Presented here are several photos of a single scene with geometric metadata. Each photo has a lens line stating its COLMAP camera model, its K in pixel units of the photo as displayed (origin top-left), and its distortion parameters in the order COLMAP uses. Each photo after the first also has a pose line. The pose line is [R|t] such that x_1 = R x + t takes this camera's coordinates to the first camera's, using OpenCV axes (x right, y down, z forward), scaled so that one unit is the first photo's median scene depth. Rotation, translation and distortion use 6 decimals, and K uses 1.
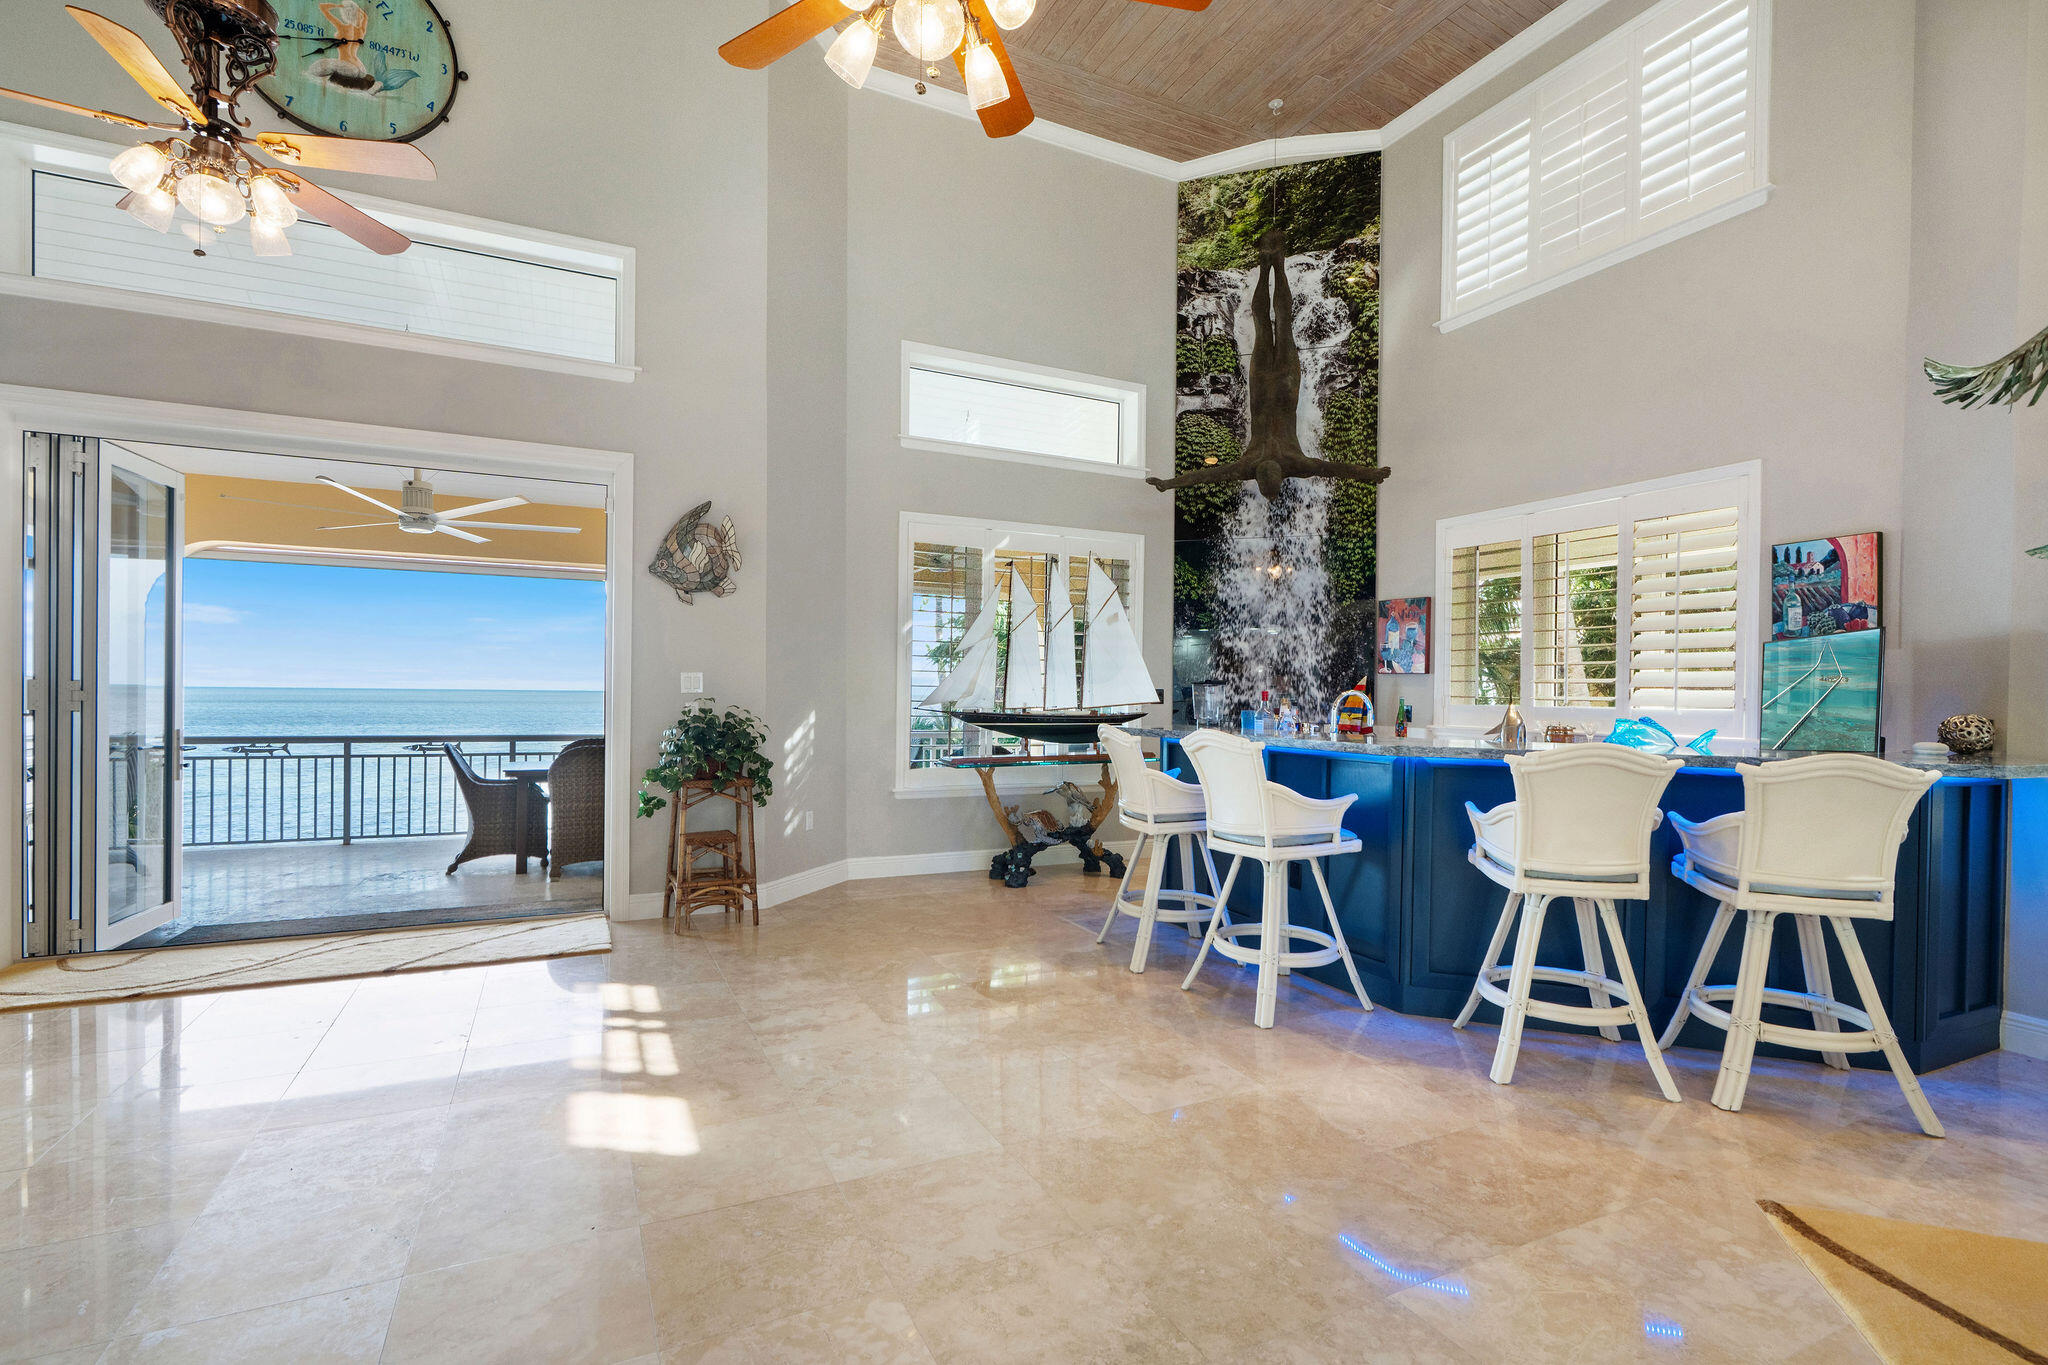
lens RADIAL K [[929.5, 0, 1021.7], [0, 929.5, 702.0], [0, 0, 1]] dist [-0.008459, 0.001759]
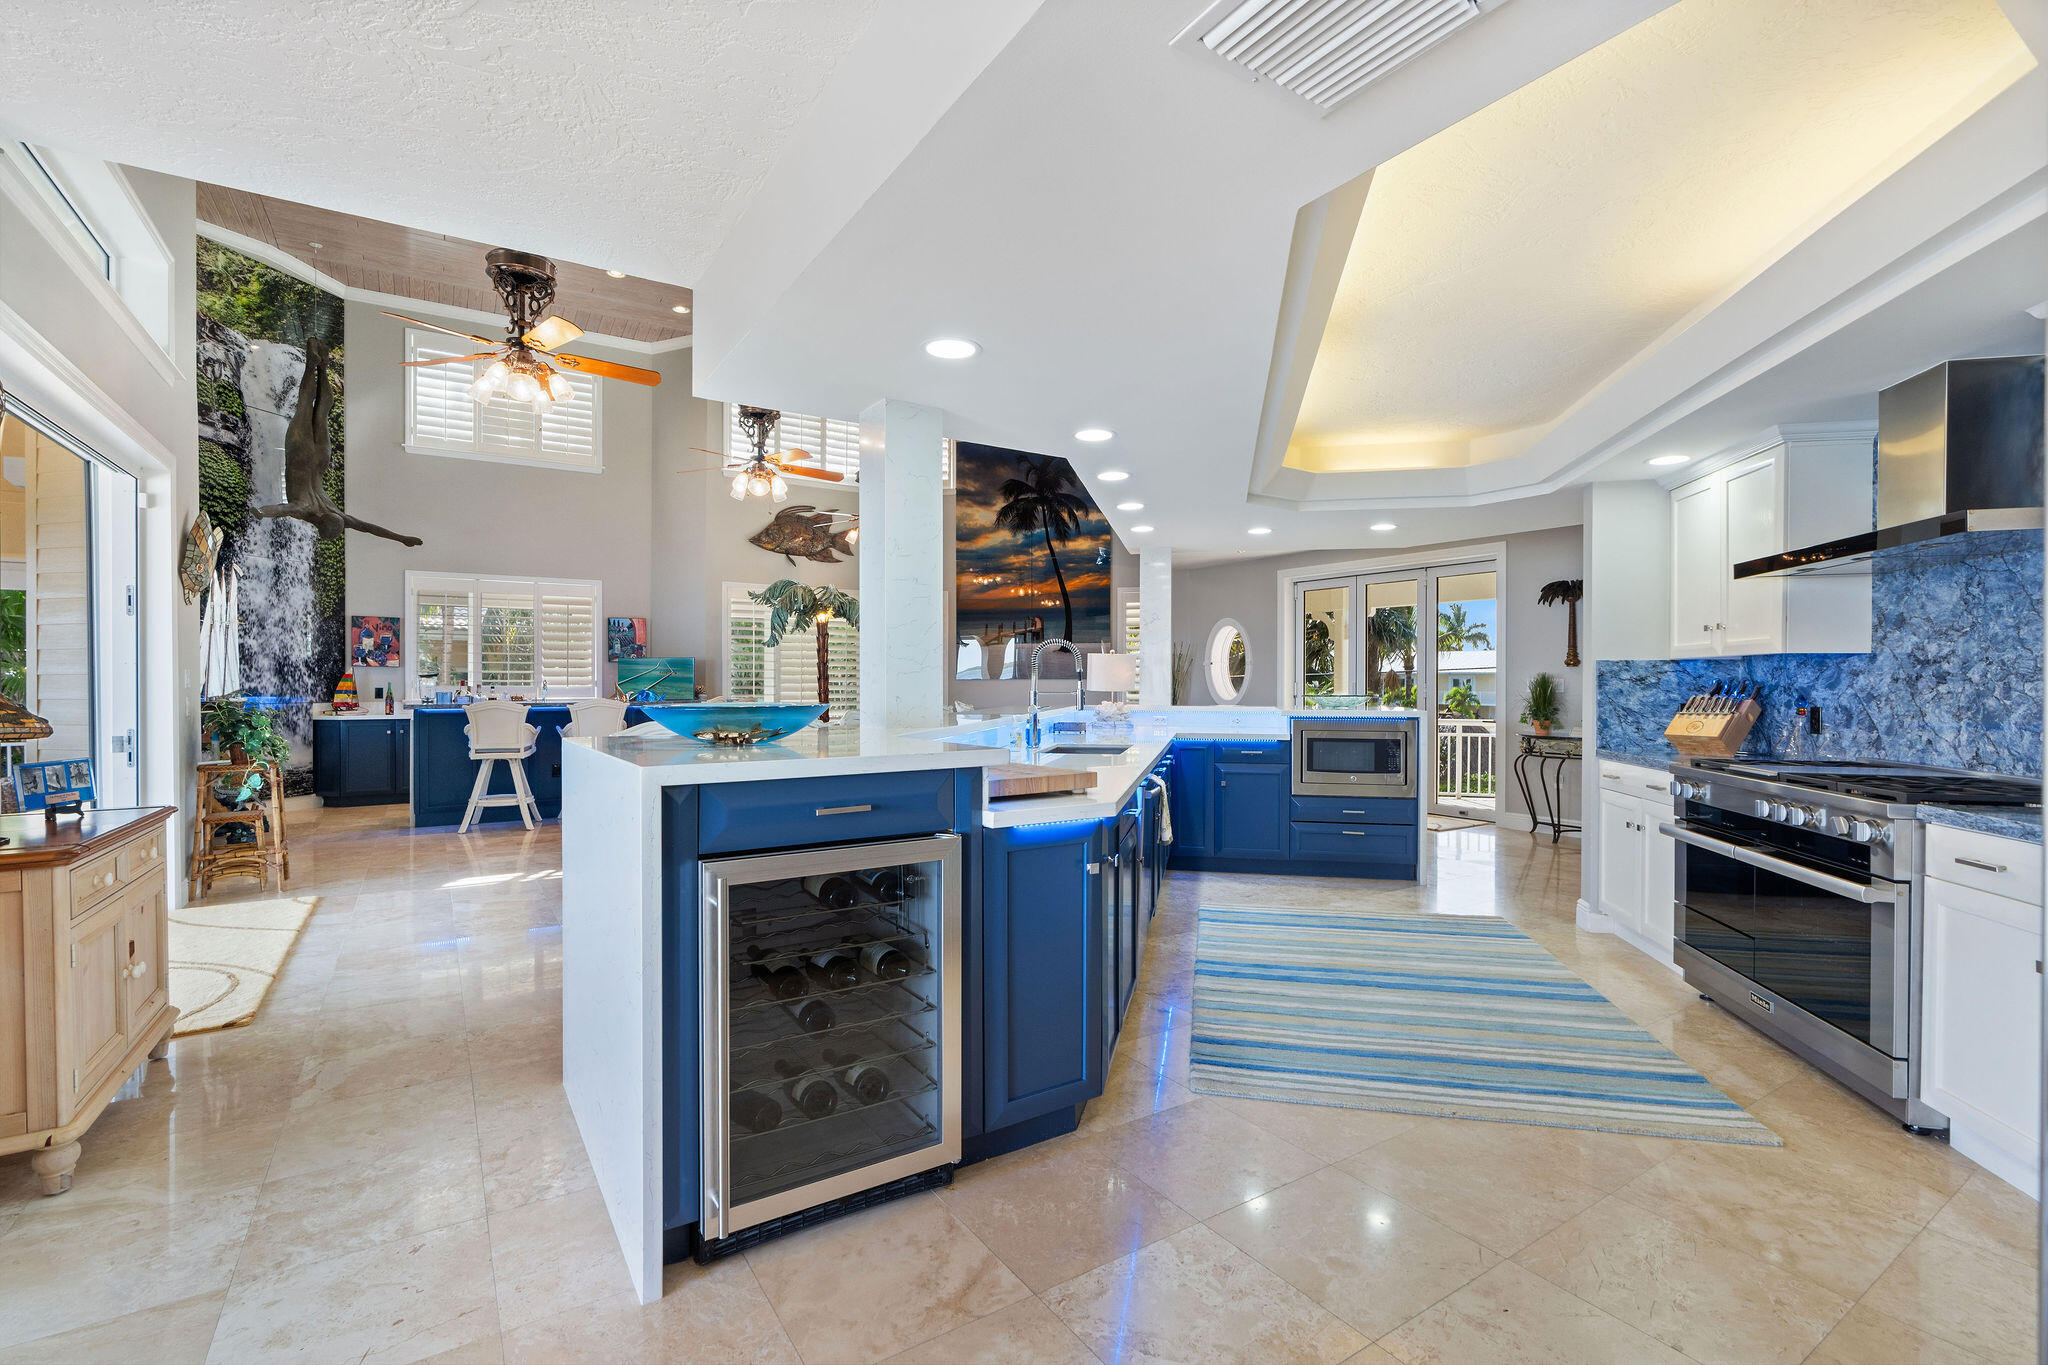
lens RADIAL K [[929.5, 0, 1020.0], [0, 929.5, 683.5], [0, 0, 1]] dist [-0.008459, 0.001759]
pose [[-0.117649, -0.015954, 0.992927, -1.757184], [0.010710, 0.999792, 0.017334, -0.026734], [-0.992997, 0.012674, -0.117454, 0.212274]]
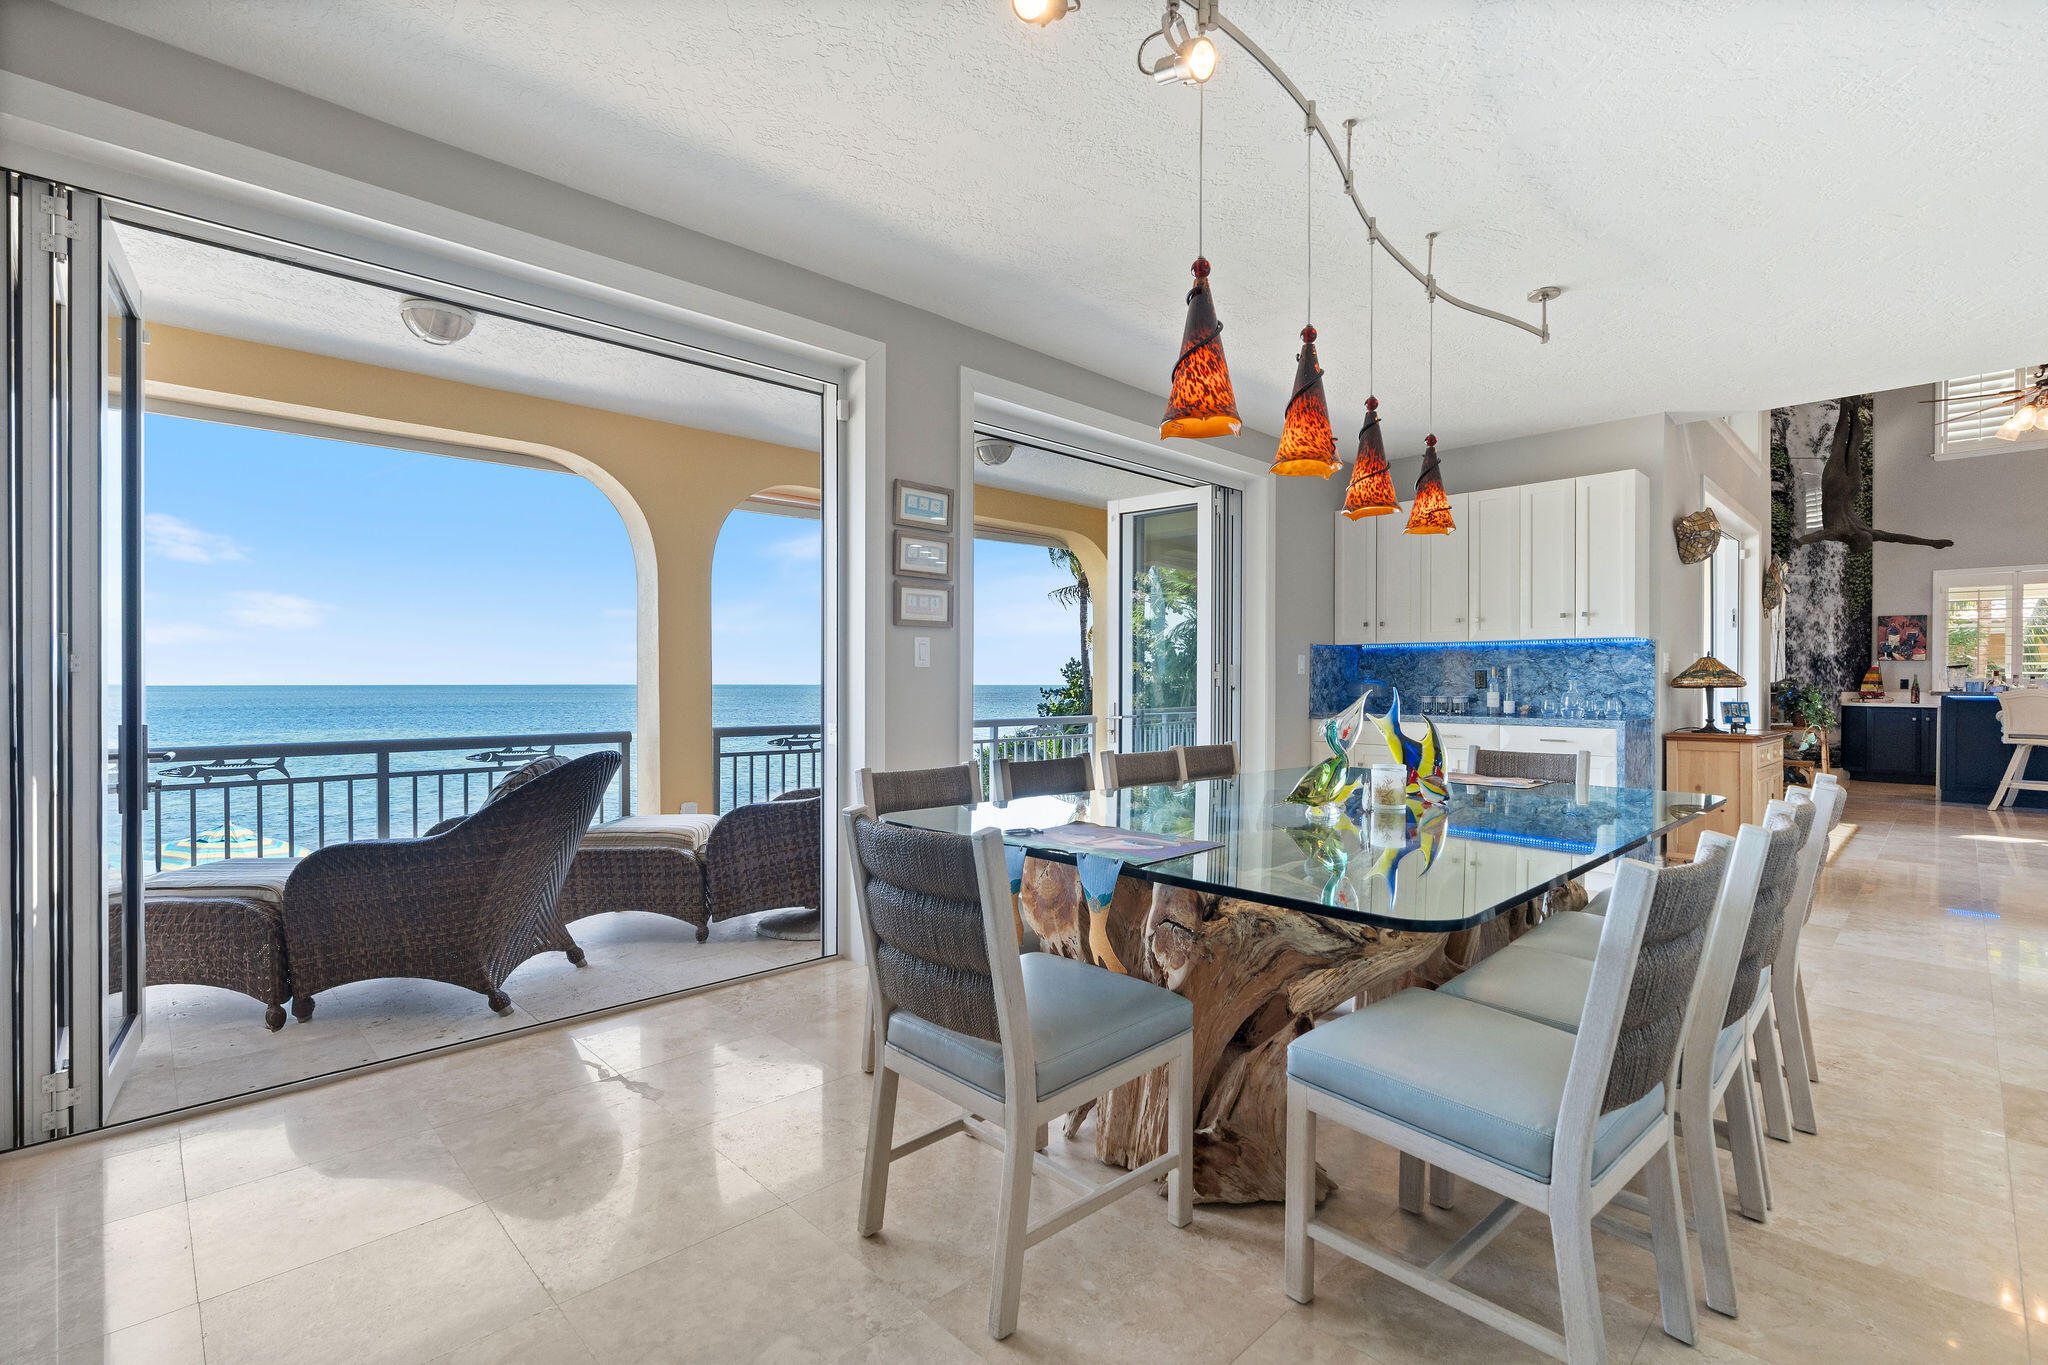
lens RADIAL K [[929.5, 0, 1022.7], [0, 929.5, 690.1], [0, 0, 1]] dist [-0.008459, 0.001759]
pose [[0.946589, -0.013015, 0.322181, -2.390926], [0.013107, 0.999912, 0.001884, -0.001674], [-0.322177, 0.002440, 0.946676, -0.095876]]
